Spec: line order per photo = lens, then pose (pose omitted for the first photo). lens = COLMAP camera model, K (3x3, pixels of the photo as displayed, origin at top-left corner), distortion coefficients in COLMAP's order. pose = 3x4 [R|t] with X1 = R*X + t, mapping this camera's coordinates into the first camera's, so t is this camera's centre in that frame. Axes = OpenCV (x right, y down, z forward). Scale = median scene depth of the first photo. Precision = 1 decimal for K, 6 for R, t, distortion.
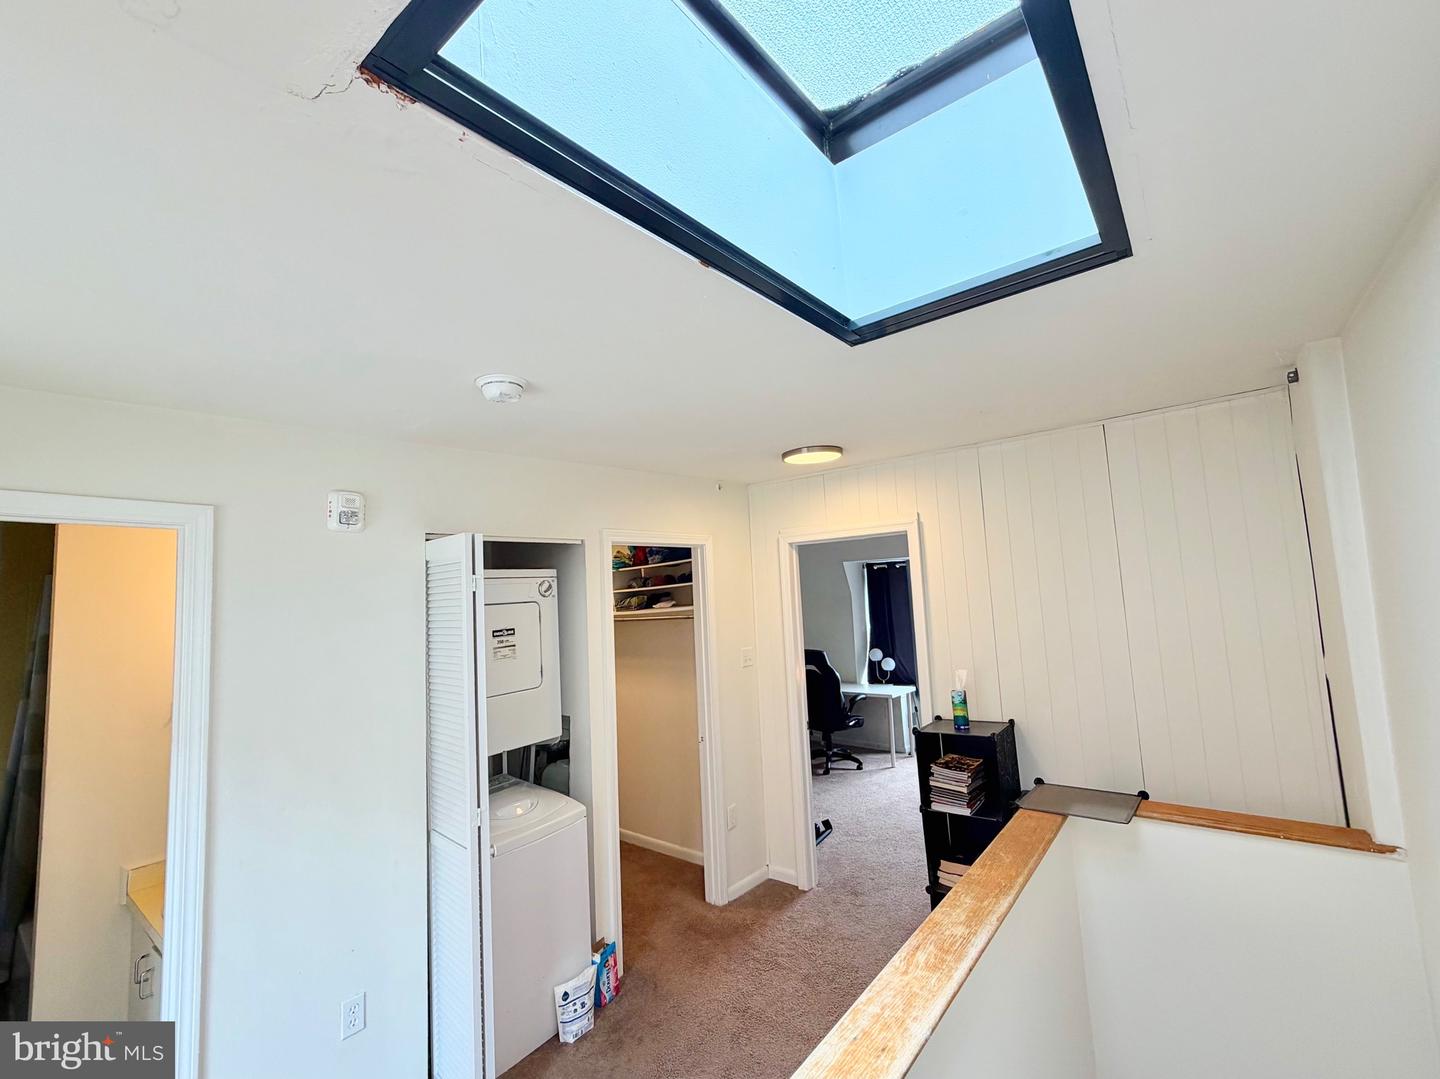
lens RADIAL K [[603.4, 0, 713.3], [0, 603.4, 536.5], [0, 0, 1]] dist [0.000775, -0.000202]
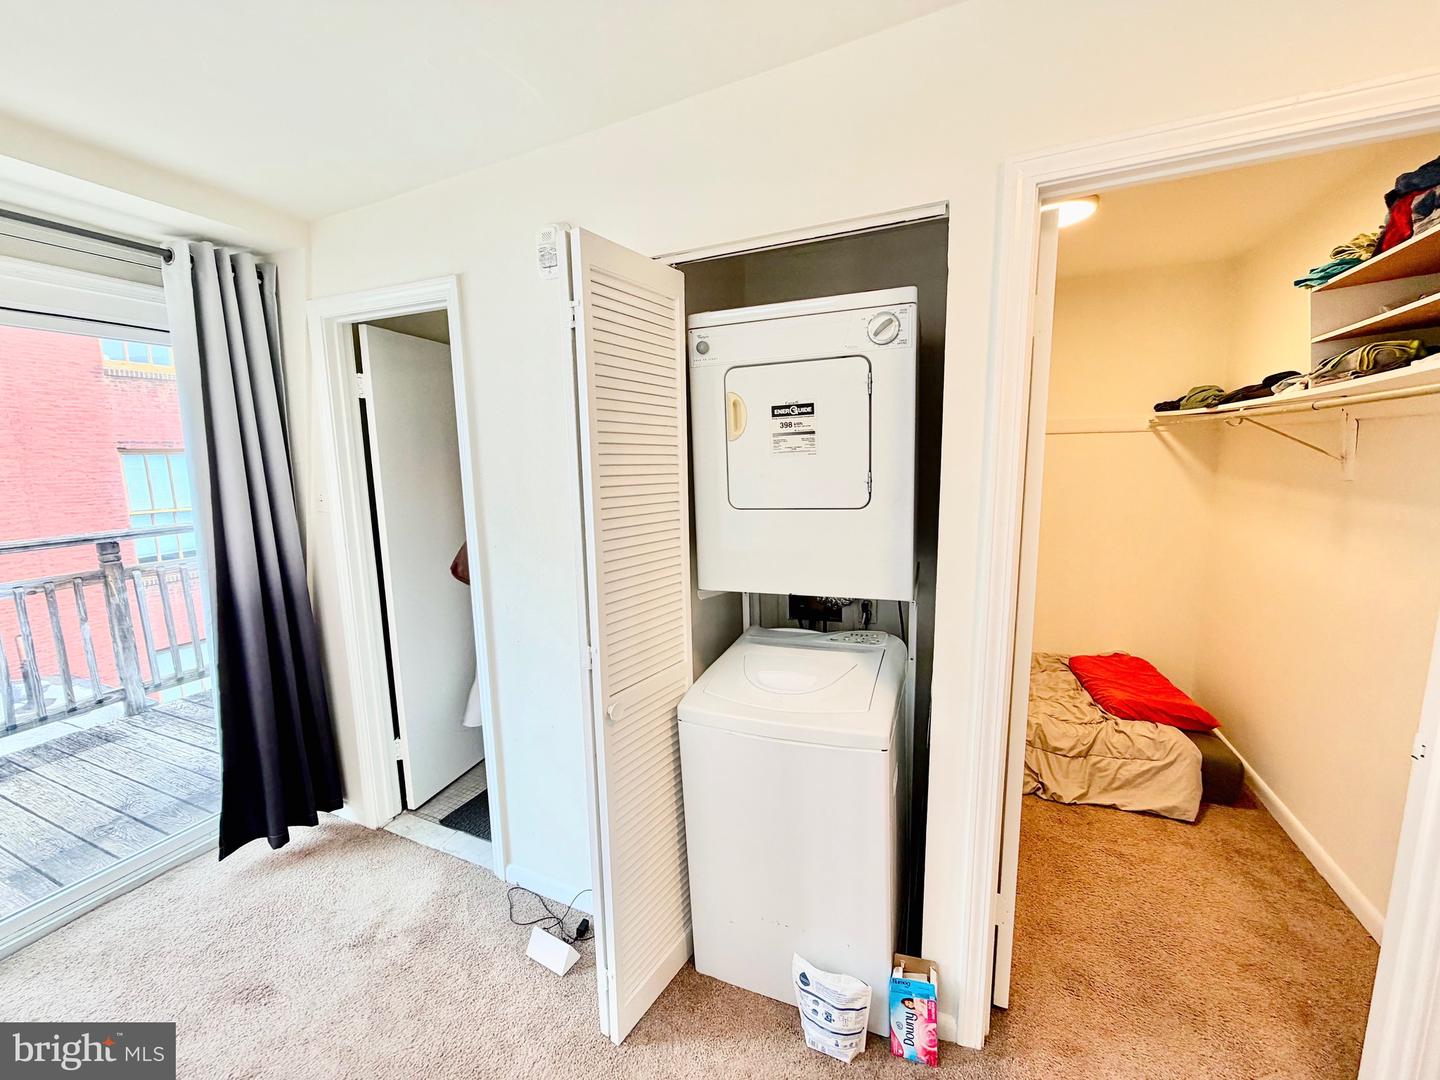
lens RADIAL K [[574.7, 0, 715.1], [0, 574.7, 537.7], [0, 0, 1]] dist [-0.000283, 0.000196]
pose [[0.277641, 0.181442, -0.943395, 0.200547], [0.103329, 0.970666, 0.217097, 0.150266], [0.955112, -0.157755, 0.250749, 0.759379]]
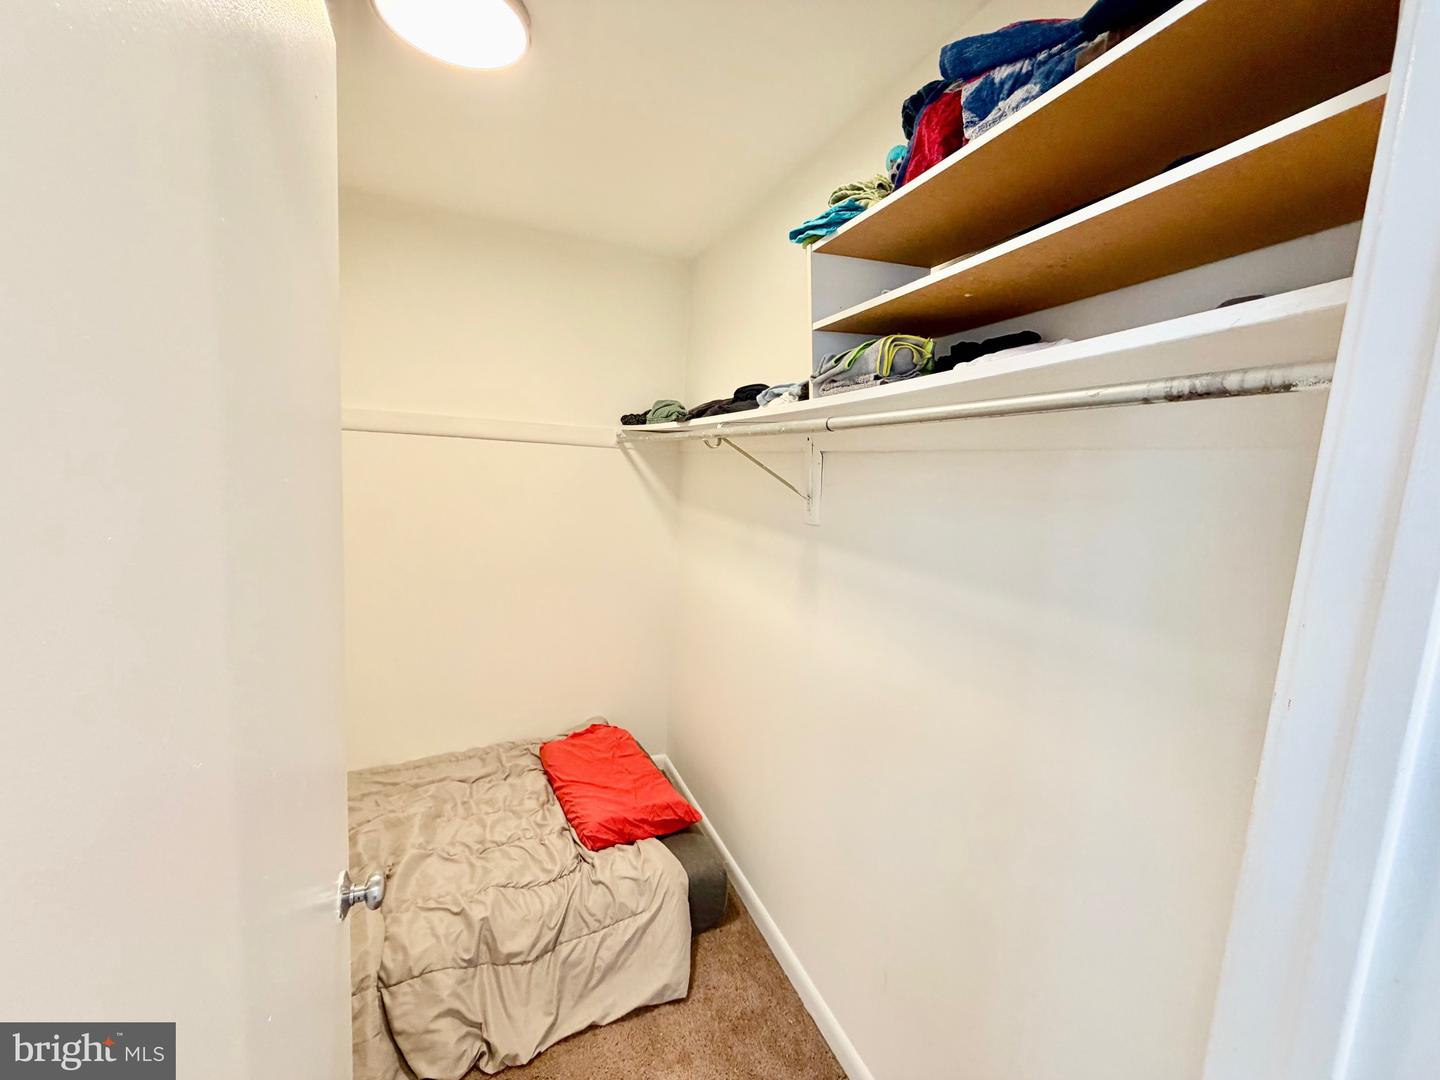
lens RADIAL K [[574.7, 0, 715.1], [0, 574.7, 537.7], [0, 0, 1]] dist [-0.000283, 0.000196]
pose [[0.881187, 0.154724, -0.446733, -0.113375], [-0.053599, 0.971533, 0.230762, 0.202863], [0.469720, -0.179400, 0.864395, 1.168258]]
